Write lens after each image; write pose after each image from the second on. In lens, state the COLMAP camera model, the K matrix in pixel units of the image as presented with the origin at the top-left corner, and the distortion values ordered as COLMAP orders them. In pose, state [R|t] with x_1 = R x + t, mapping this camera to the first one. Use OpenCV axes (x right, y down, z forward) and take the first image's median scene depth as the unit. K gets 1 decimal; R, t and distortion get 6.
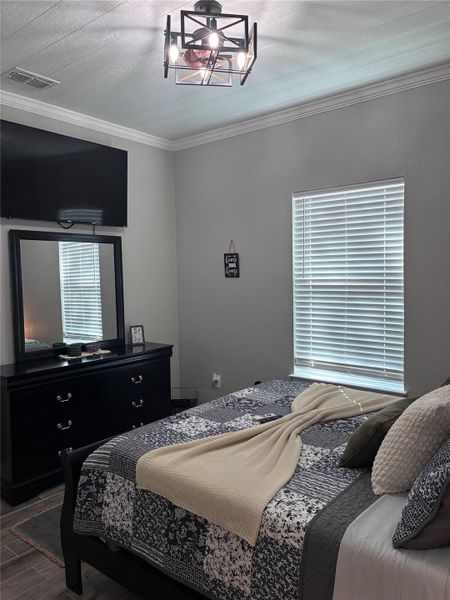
lens RADIAL K [[454.7, 0, 227.2], [0, 454.7, 302.8], [0, 0, 1]] dist [0.010178, -0.004961]
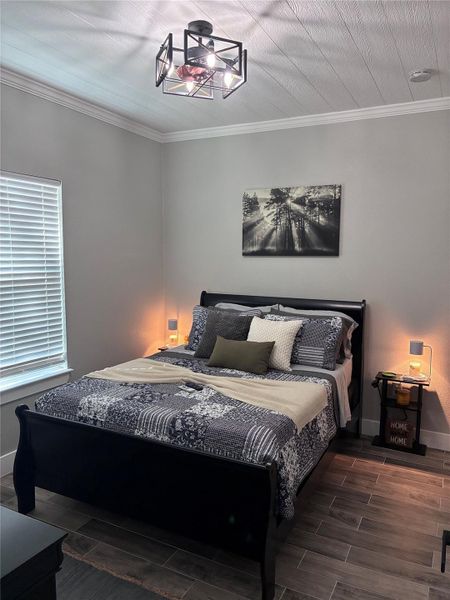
lens RADIAL K [[454.7, 0, 226.3], [0, 454.7, 297.9], [0, 0, 1]] dist [0.010178, -0.004961]
pose [[-0.213212, -0.076845, 0.973979, -0.914972], [0.066447, 0.993453, 0.092927, -0.074594], [-0.974744, 0.084531, -0.206710, 0.953236]]
